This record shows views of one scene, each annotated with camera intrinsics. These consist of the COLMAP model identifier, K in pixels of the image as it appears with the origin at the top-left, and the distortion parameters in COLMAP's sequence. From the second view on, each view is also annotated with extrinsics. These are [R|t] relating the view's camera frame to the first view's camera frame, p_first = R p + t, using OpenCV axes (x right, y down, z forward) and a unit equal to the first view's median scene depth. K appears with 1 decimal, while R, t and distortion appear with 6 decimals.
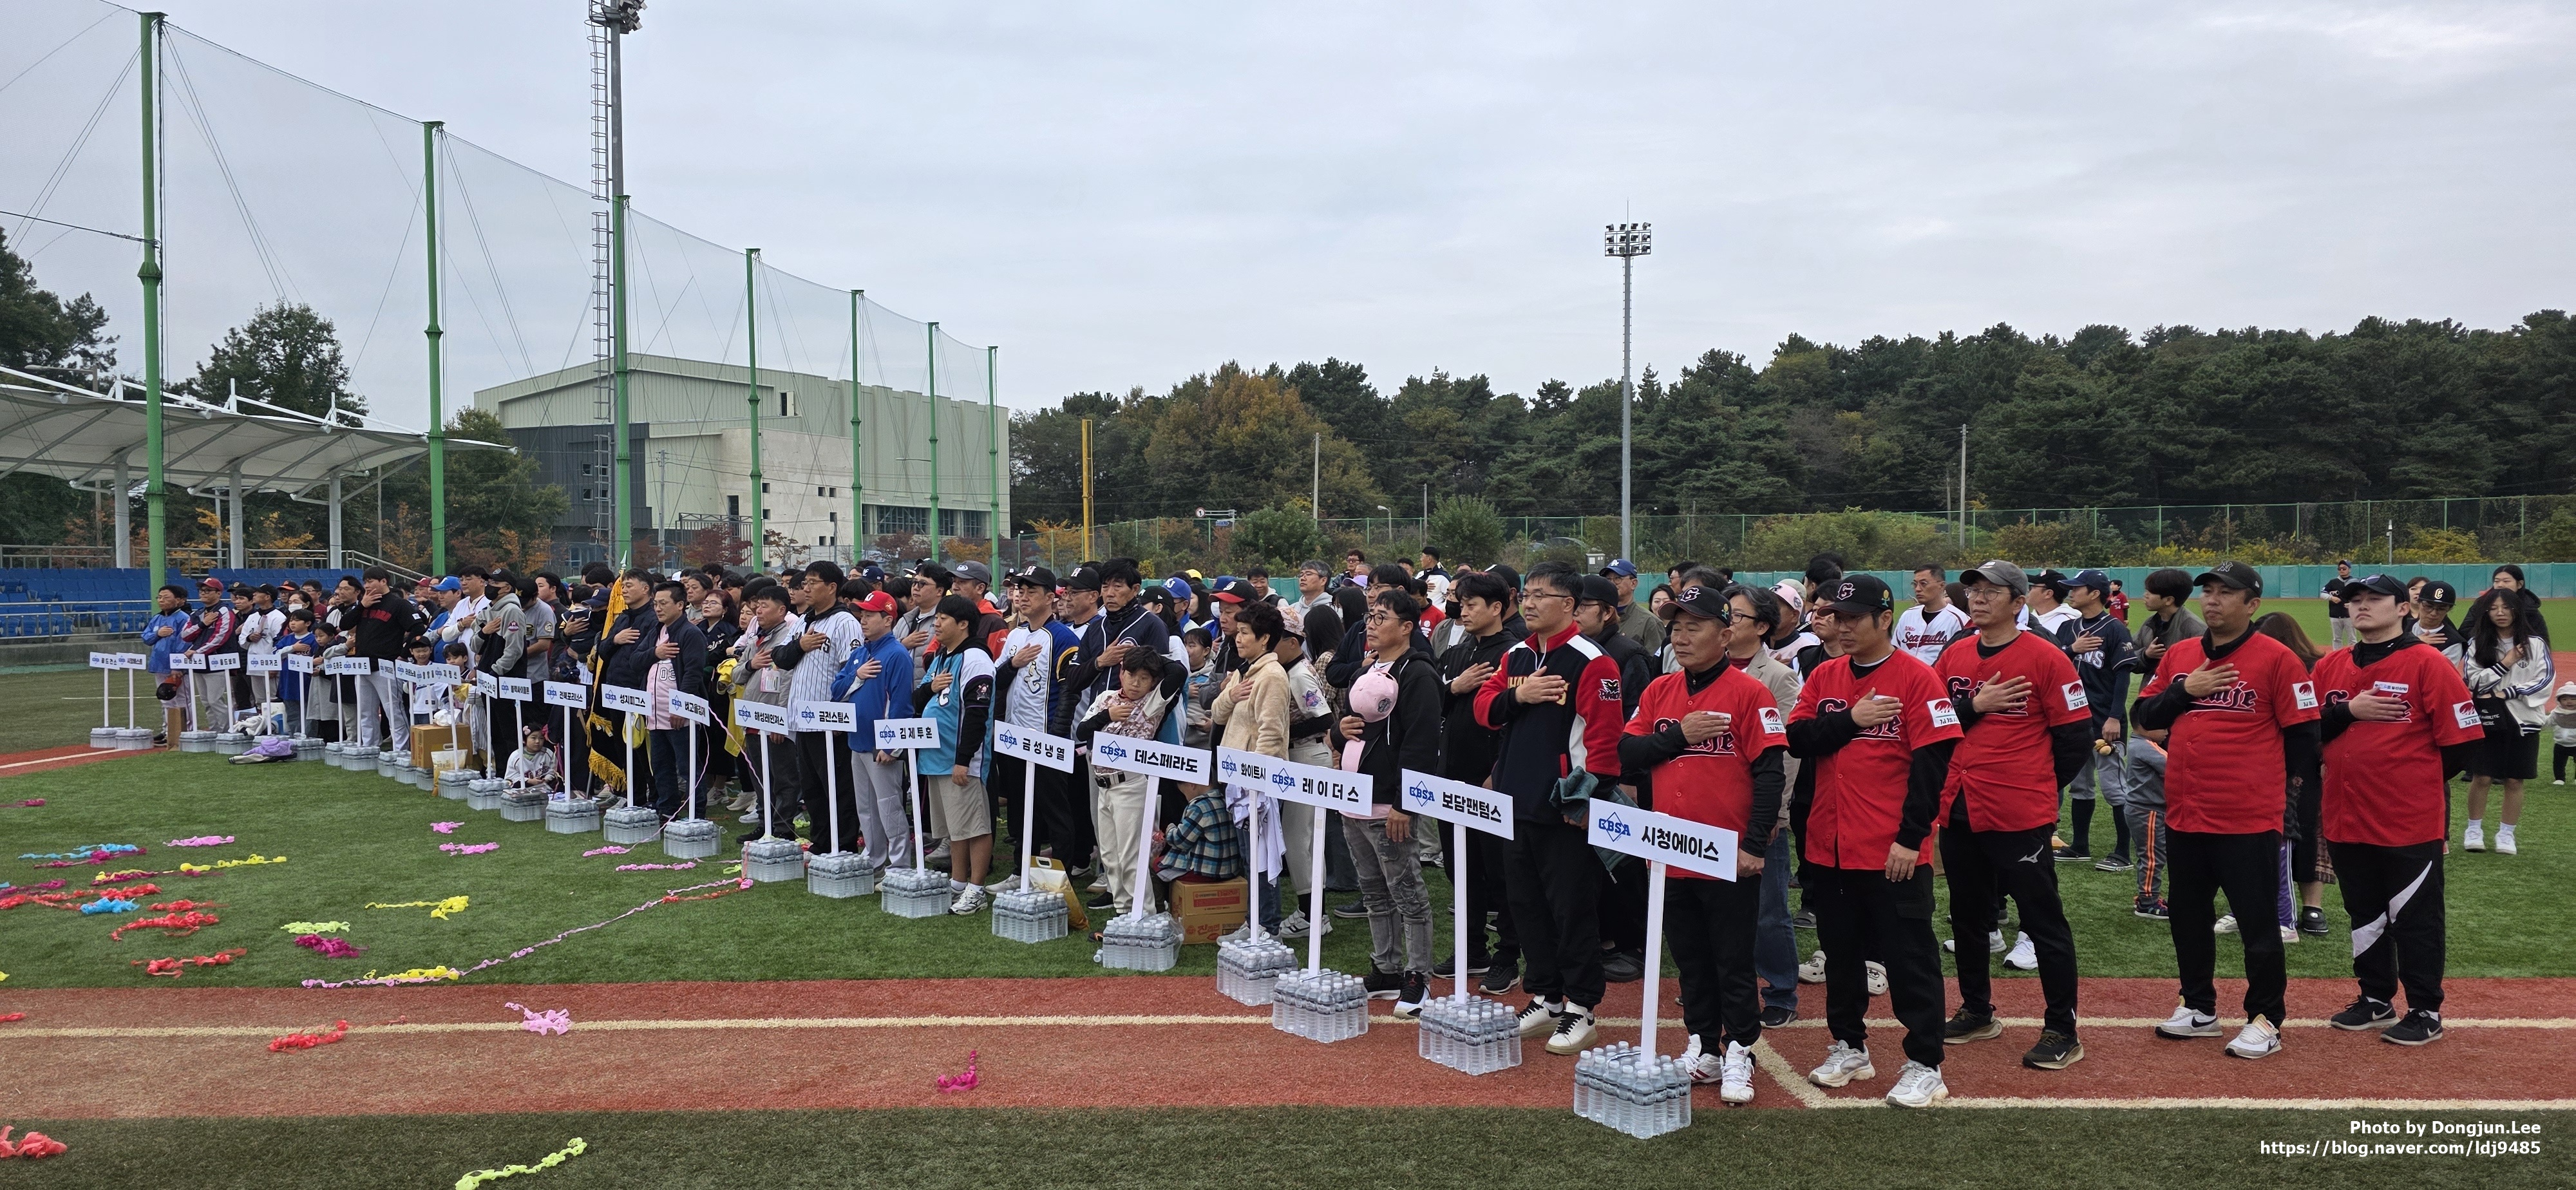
lens RADIAL K [[1685.8, 0, 1286.4], [0, 1685.8, 623.5], [0, 0, 1]] dist [0.076655, -0.074788]
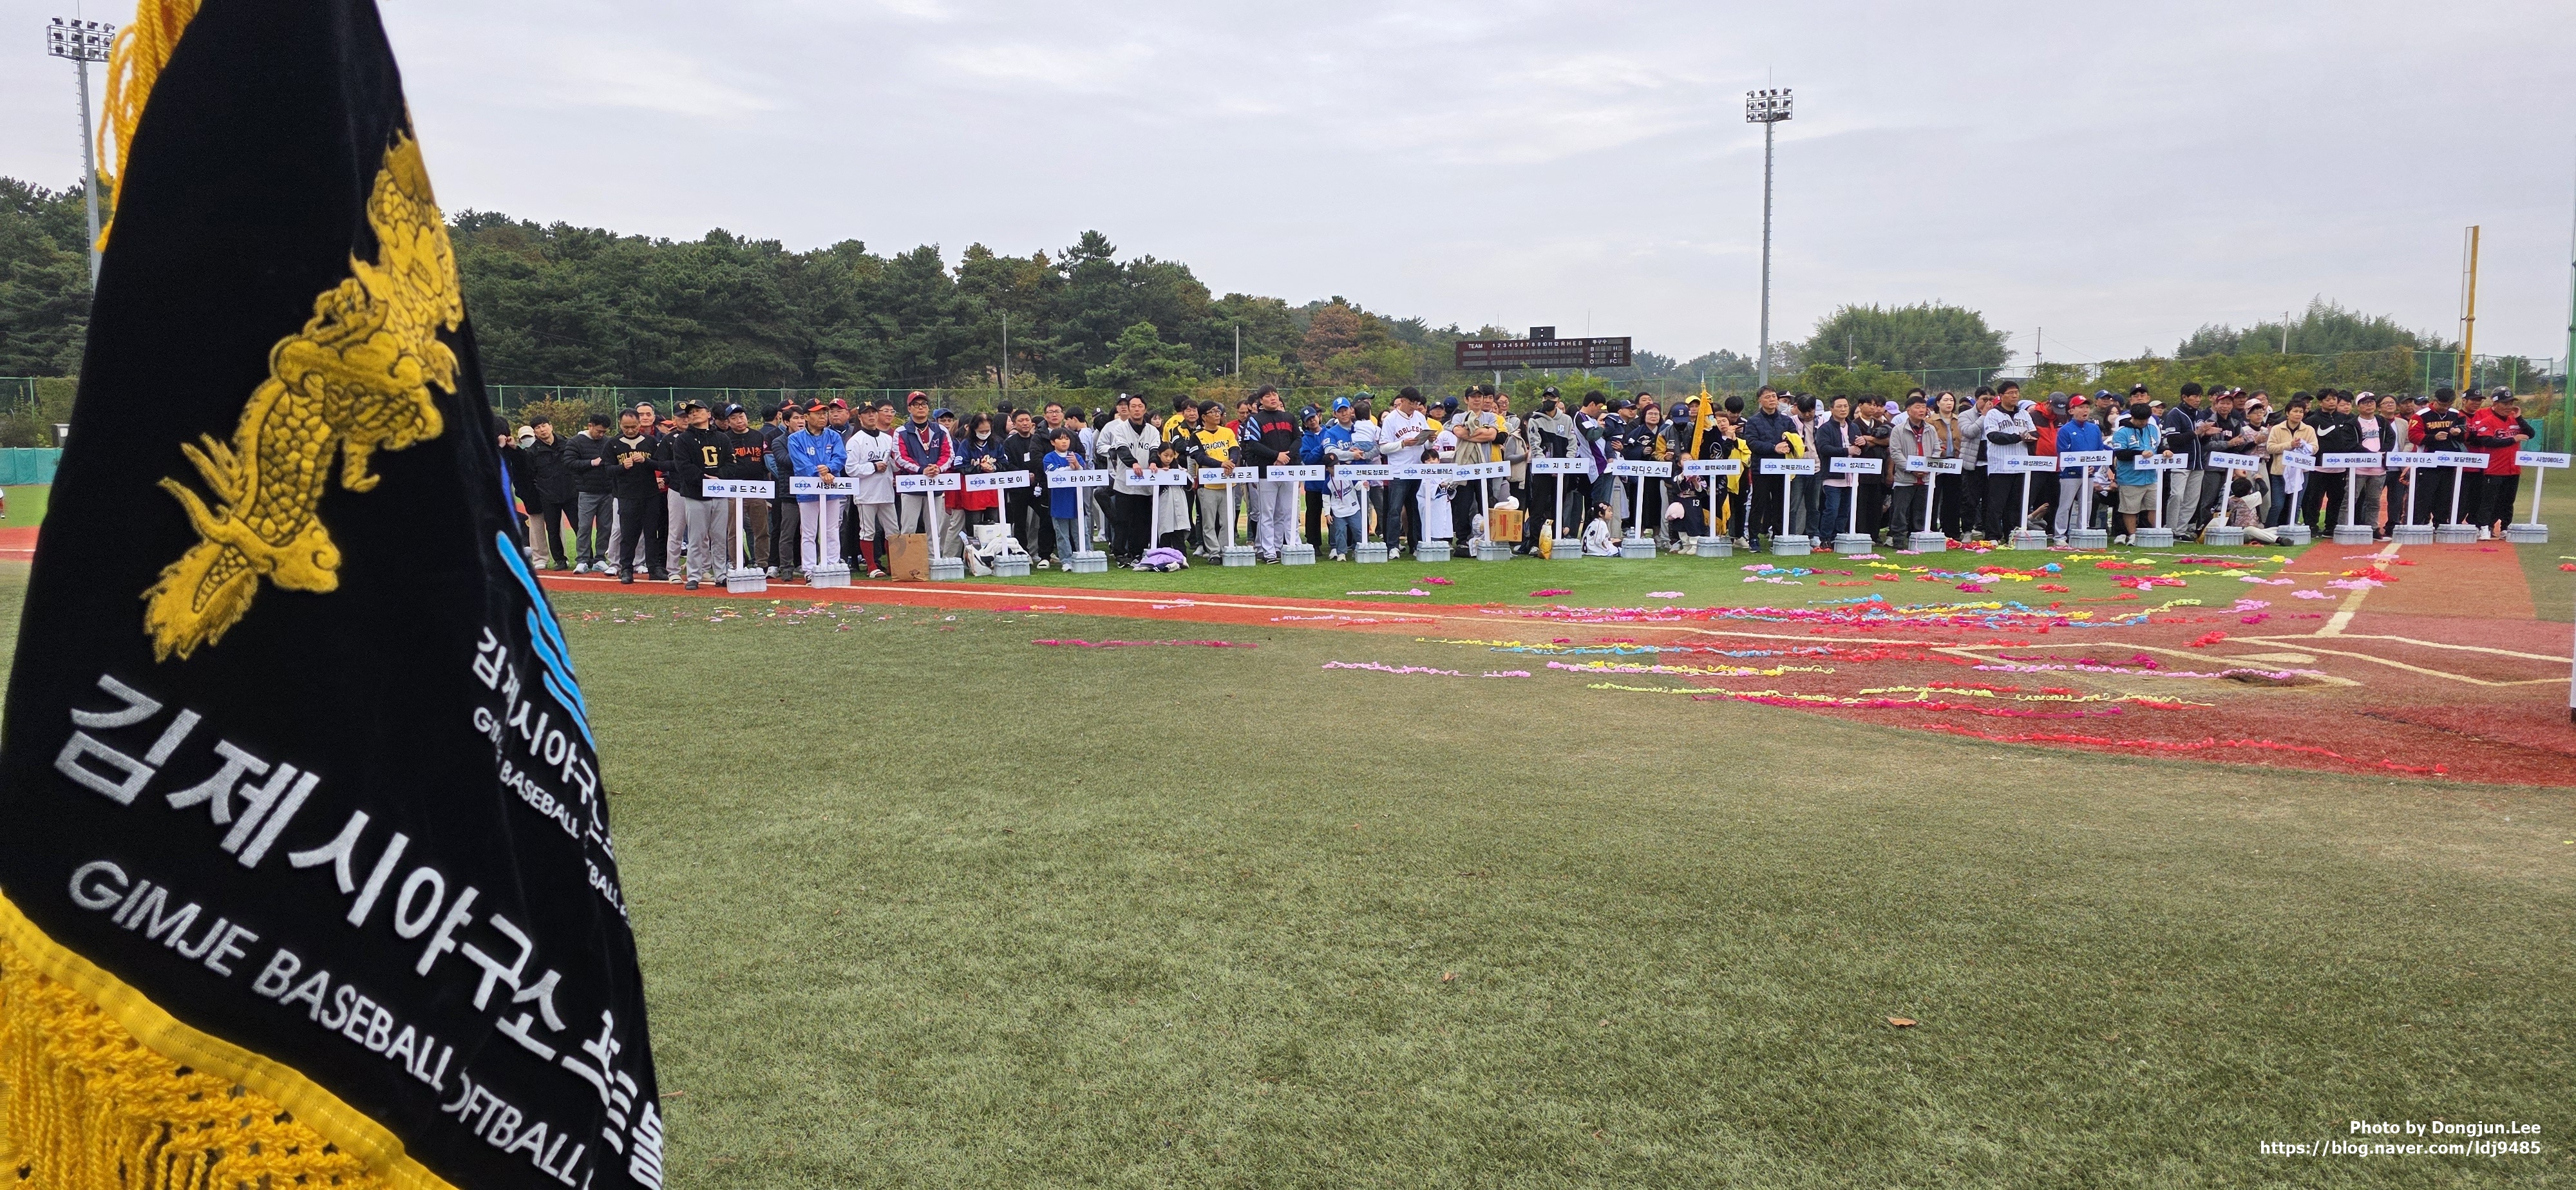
lens RADIAL K [[1685.8, 0, 1286.4], [0, 1685.8, 623.5], [0, 0, 1]] dist [0.076655, -0.074788]
pose [[0.576598, -0.084338, 0.812663, -0.149020], [0.028984, 0.996143, 0.082816, 0.003222], [-0.816514, -0.024197, 0.576819, 0.033094]]
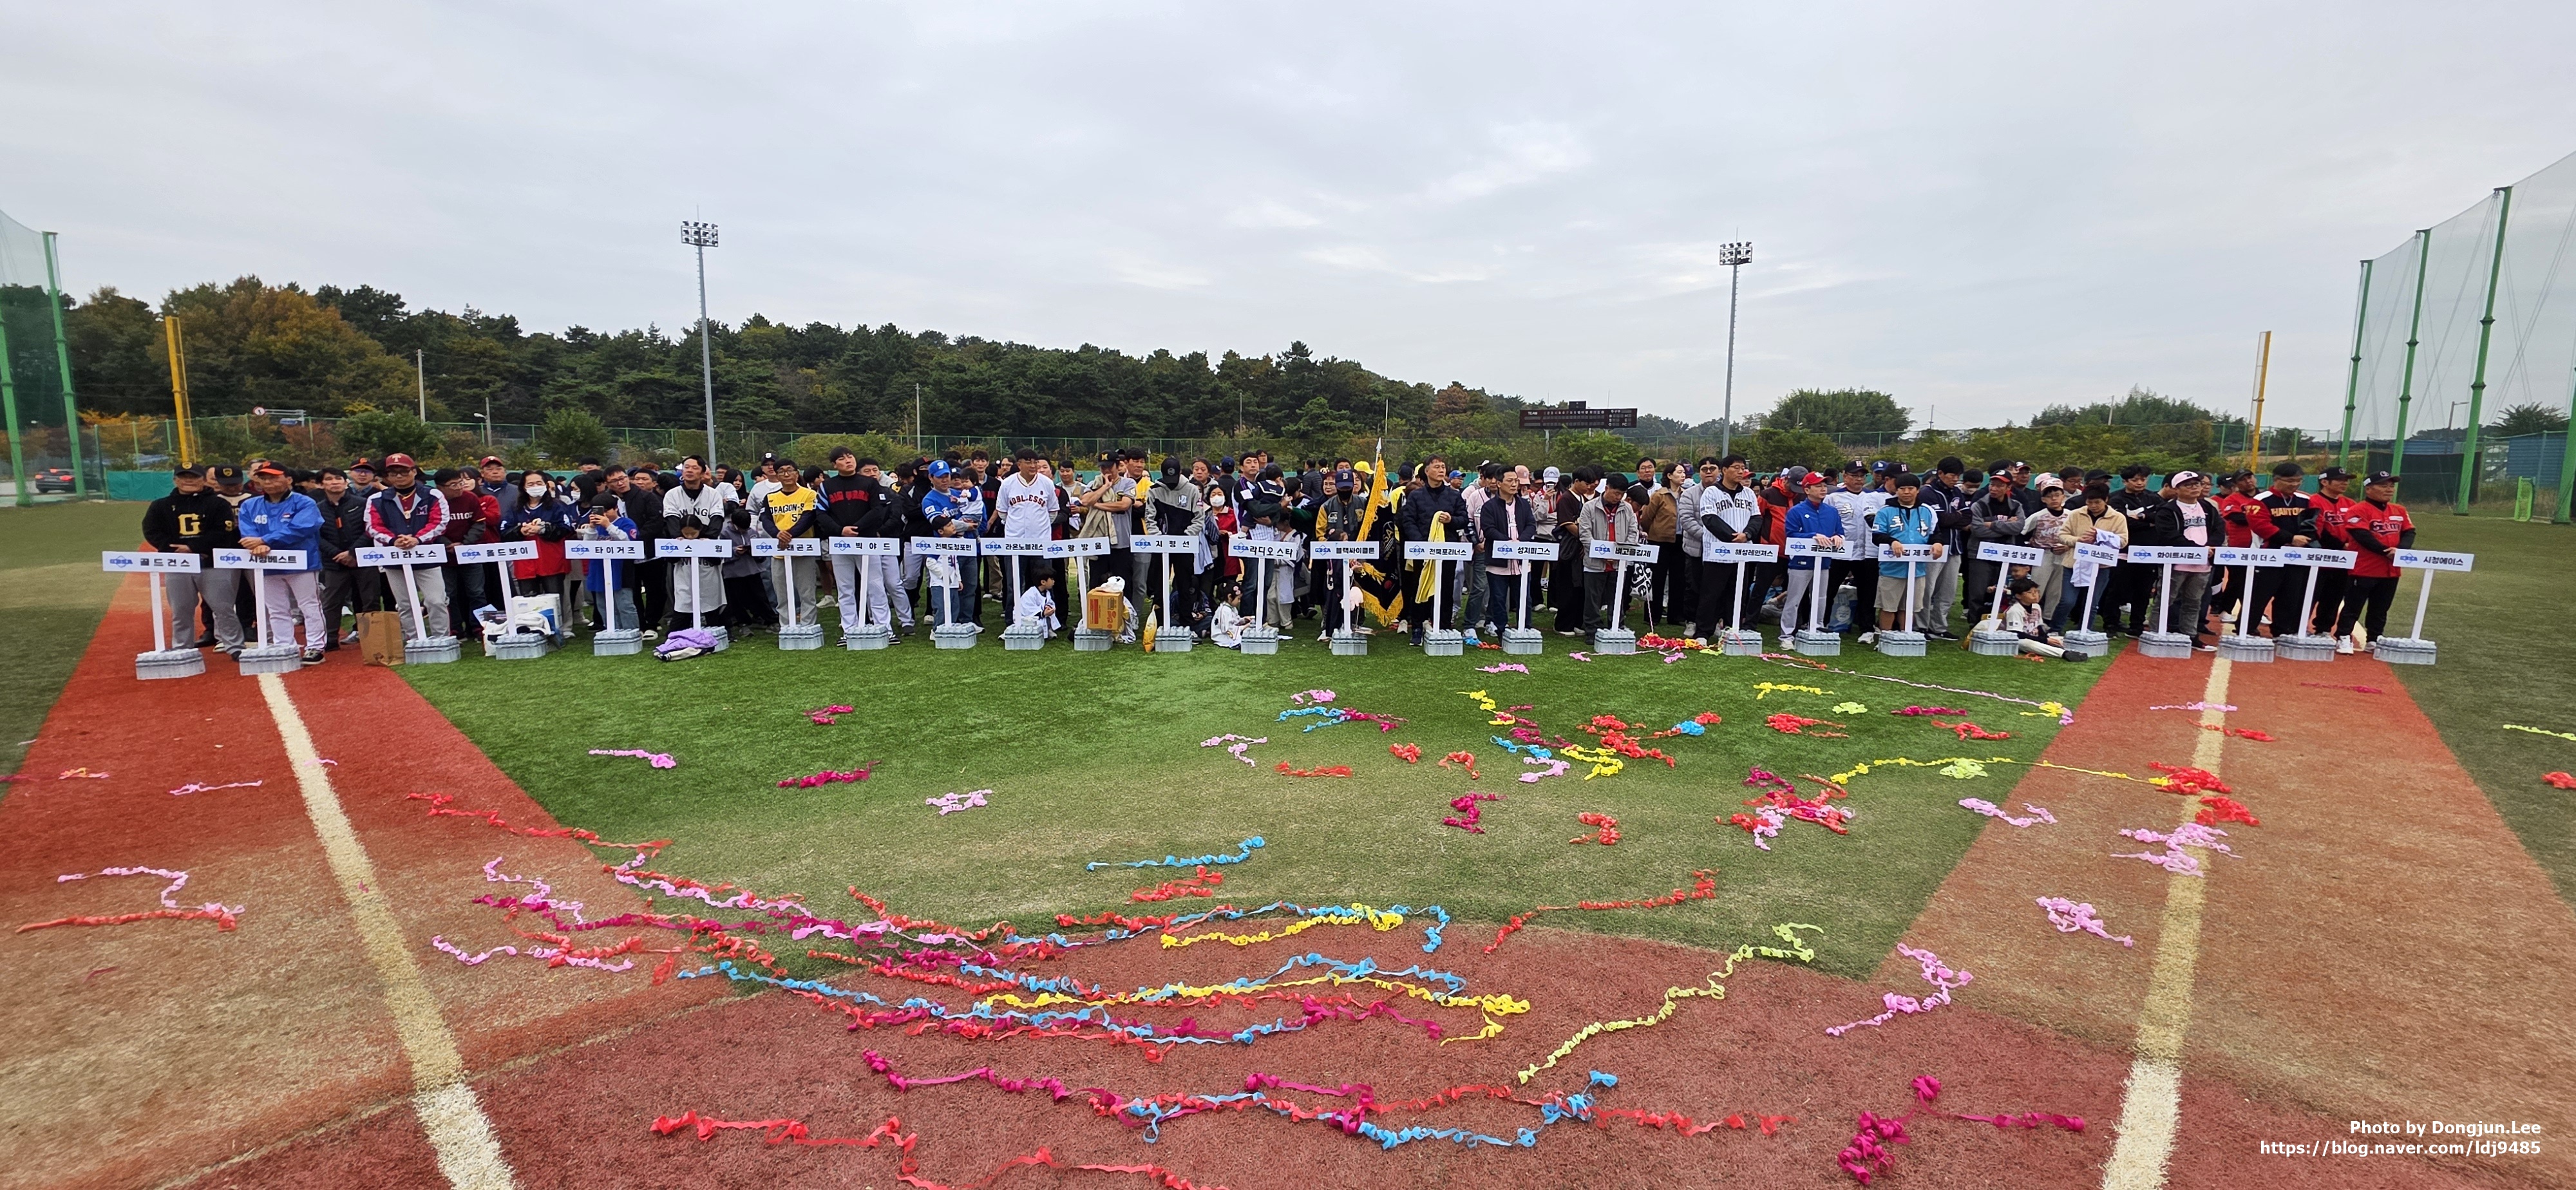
lens RADIAL K [[1016.0, 0, 1288.0], [0, 1016.0, 595.0], [0, 0, 1]] dist [0.003994, -0.000137]
pose [[0.693019, -0.075697, 0.716934, -0.083164], [0.011648, 0.995518, 0.093851, 0.000114], [-0.720825, -0.056690, 0.690794, 0.037755]]
